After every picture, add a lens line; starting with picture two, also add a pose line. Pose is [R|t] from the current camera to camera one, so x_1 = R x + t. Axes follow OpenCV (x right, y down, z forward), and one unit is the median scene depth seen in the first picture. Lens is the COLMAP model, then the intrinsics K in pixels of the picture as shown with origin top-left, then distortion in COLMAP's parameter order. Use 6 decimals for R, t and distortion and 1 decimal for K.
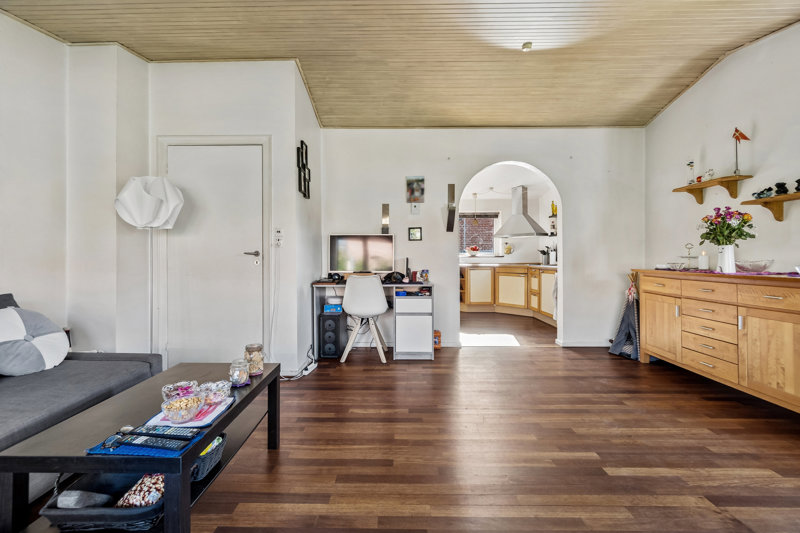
lens RADIAL K [[347.1, 0, 393.5], [0, 347.1, 259.9], [0, 0, 1]] dist [-0.001908, -0.000146]
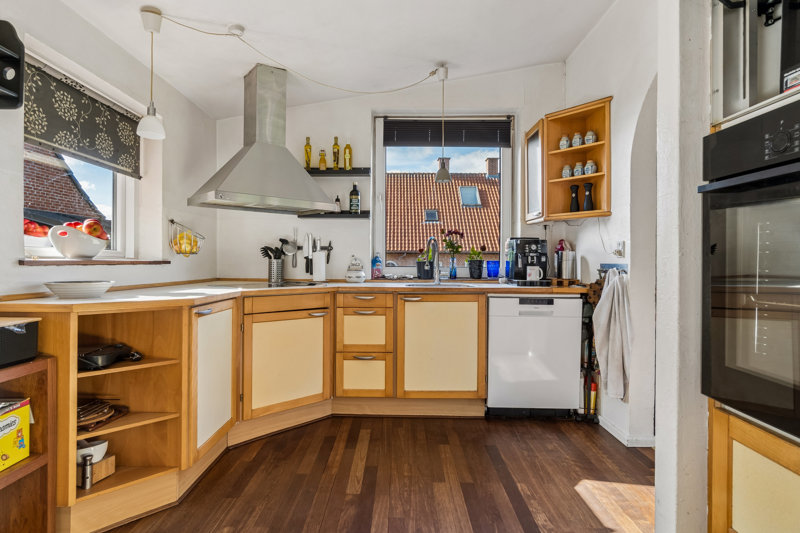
lens RADIAL K [[406.3, 0, 399.7], [0, 406.3, 264.1], [0, 0, 1]] dist [-0.001951, 0.000009]
pose [[-0.017187, 0.000031, 0.999852, -0.060064], [0.008700, 0.999962, 0.000119, -0.006924], [-0.999814, 0.008700, -0.017186, 0.866647]]
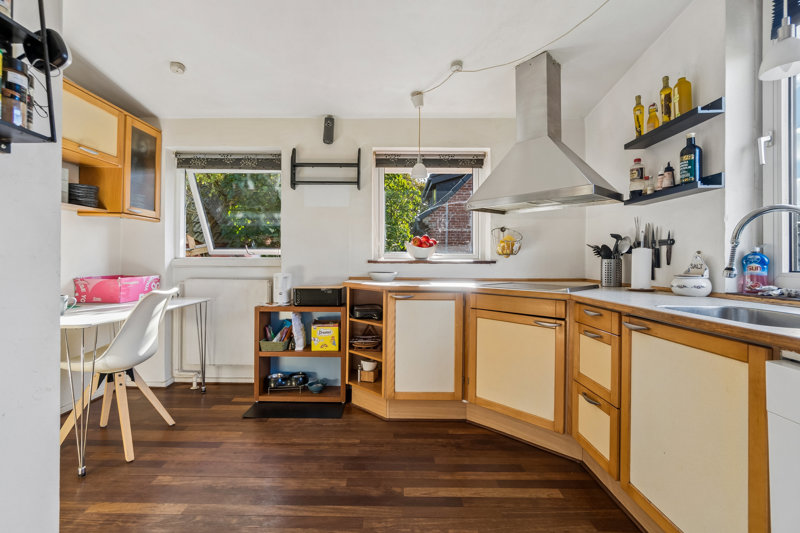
lens RADIAL K [[377.1, 0, 397.3], [0, 377.1, 262.2], [0, 0, 1]] dist [-0.000891, -0.000152]
pose [[0.999823, 0.010397, 0.015694, 0.217788], [-0.010254, 0.999905, -0.009170, -0.005117], [-0.015788, 0.009007, 0.999835, 0.627024]]
